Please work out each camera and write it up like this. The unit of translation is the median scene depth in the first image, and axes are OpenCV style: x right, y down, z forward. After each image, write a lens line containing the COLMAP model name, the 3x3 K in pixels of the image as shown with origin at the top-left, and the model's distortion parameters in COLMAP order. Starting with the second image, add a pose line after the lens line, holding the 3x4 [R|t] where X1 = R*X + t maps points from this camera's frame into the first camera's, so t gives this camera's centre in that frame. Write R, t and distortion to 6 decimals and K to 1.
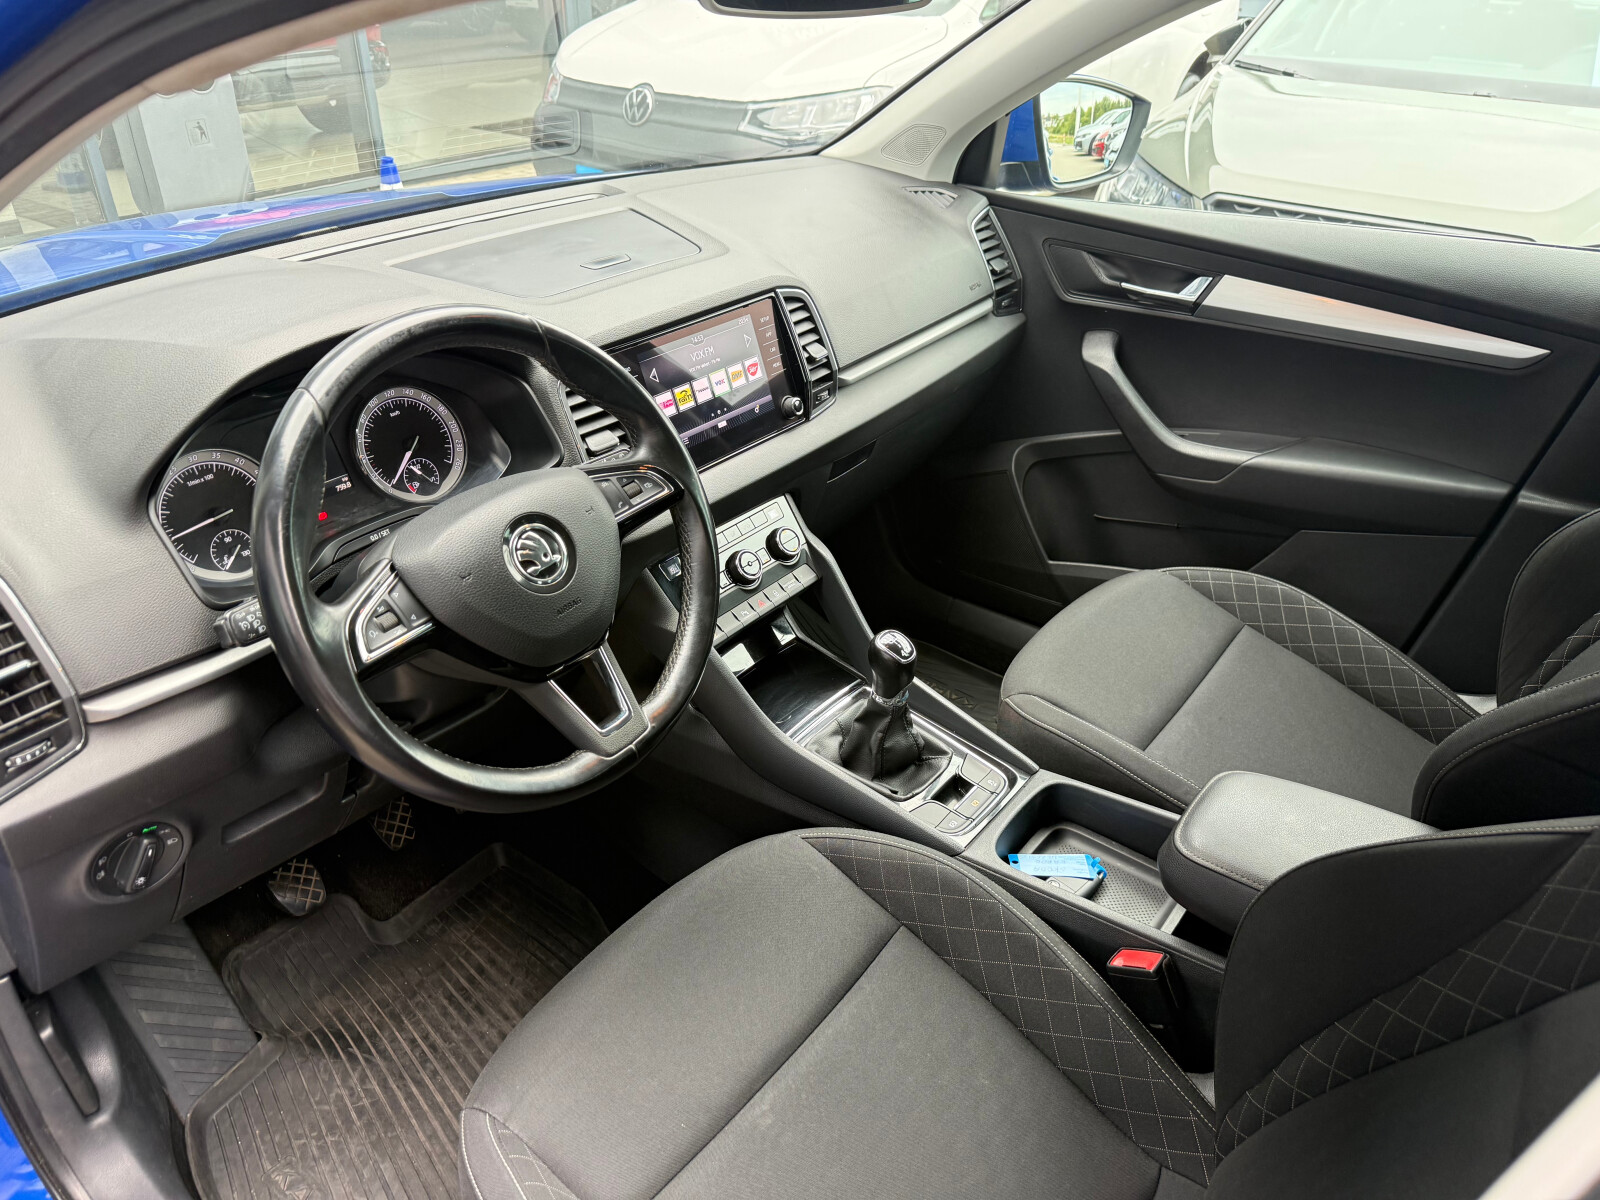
lens RADIAL K [[1124.4, 0, 798.9], [0, 1124.4, 605.2], [0, 0, 1]] dist [0.156908, -0.335048]
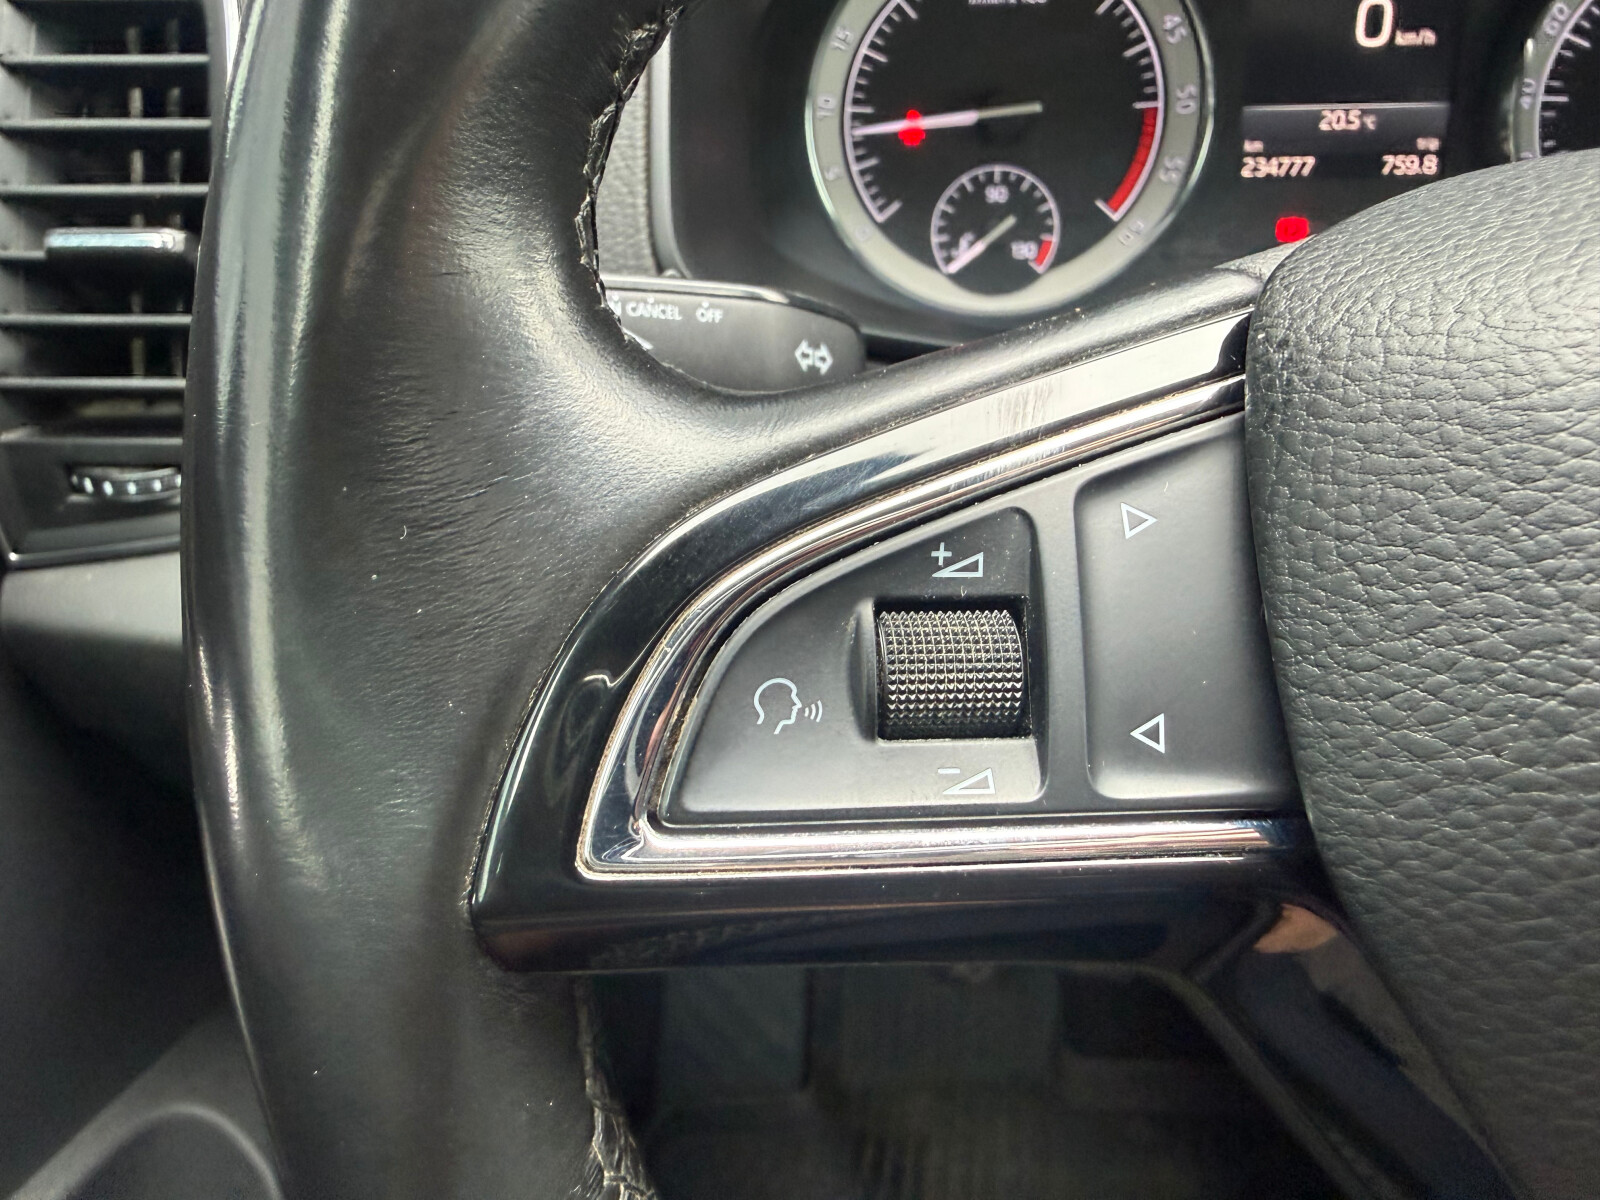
lens RADIAL K [[1149.8, 0, 739.5], [0, 1149.8, 595.0], [0, 0, 1]] dist [-0.002967, 0.001939]
pose [[0.515368, 0.469927, -0.716634, -0.177316], [-0.404649, 0.870590, 0.279879, -0.013286], [0.755417, 0.145745, 0.638830, 0.564196]]
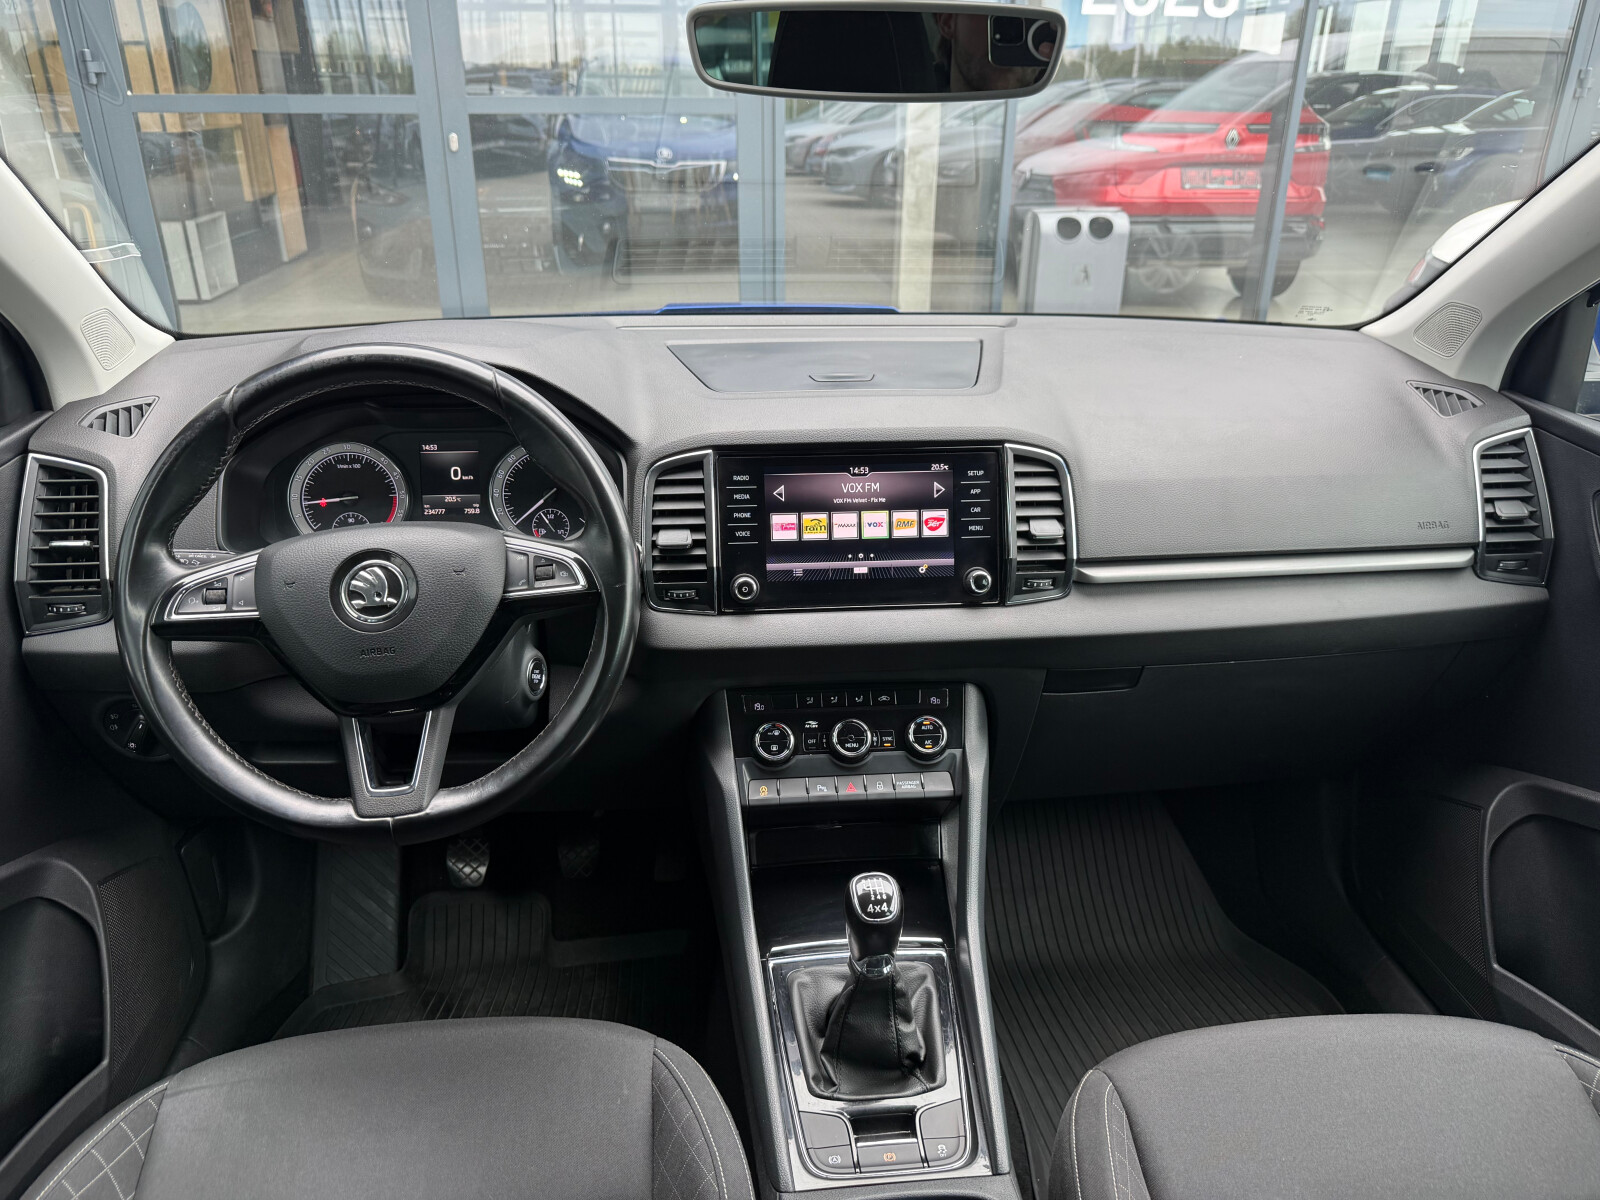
lens RADIAL K [[1123.3, 0, 817.4], [0, 1123.3, 602.3], [0, 0, 1]] dist [0.093778, -0.147932]
pose [[0.690107, 0.290583, -0.662808, 0.479233], [-0.379146, 0.925273, 0.010888, -0.132912], [0.616442, 0.243787, 0.748710, 0.340658]]
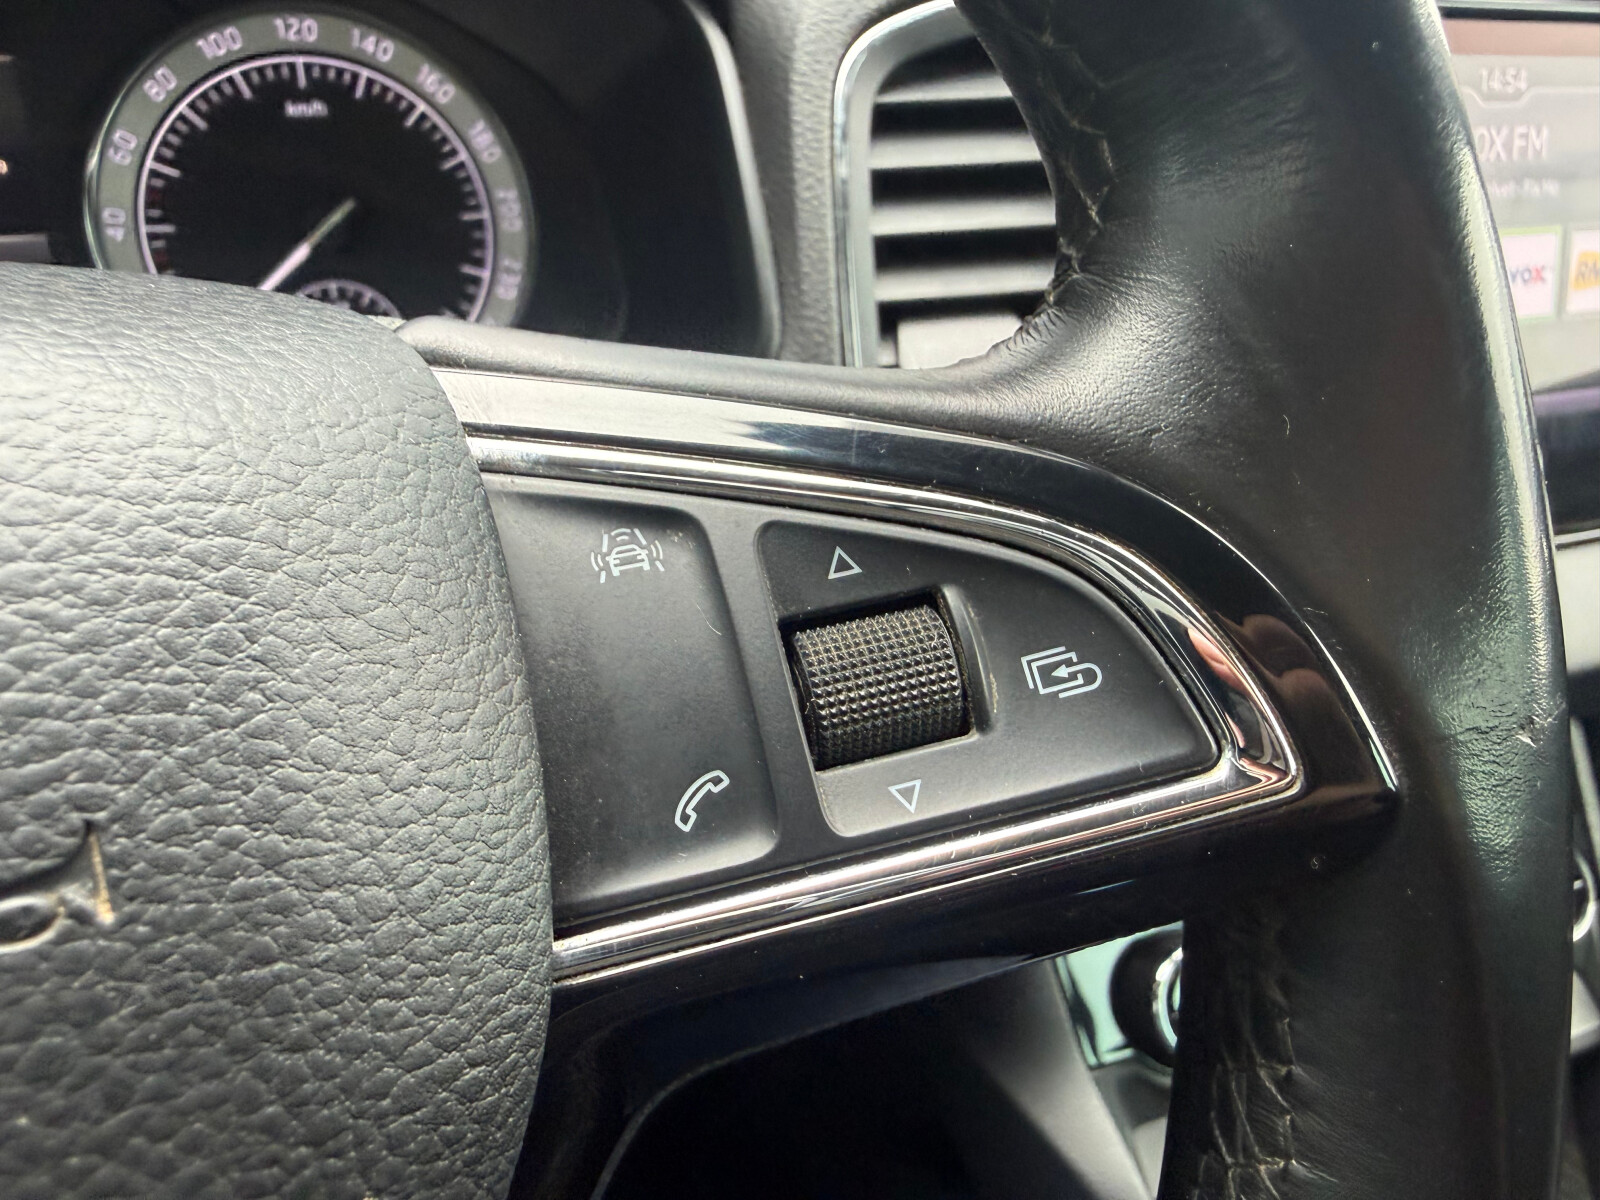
lens RADIAL K [[1149.8, 0, 739.5], [0, 1149.8, 595.0], [0, 0, 1]] dist [-0.002967, 0.001939]
pose [[0.855505, 0.288660, -0.429869, -0.088759], [-0.300185, 0.952934, 0.042487, -0.083374], [0.421901, 0.092692, 0.901891, 0.686011]]
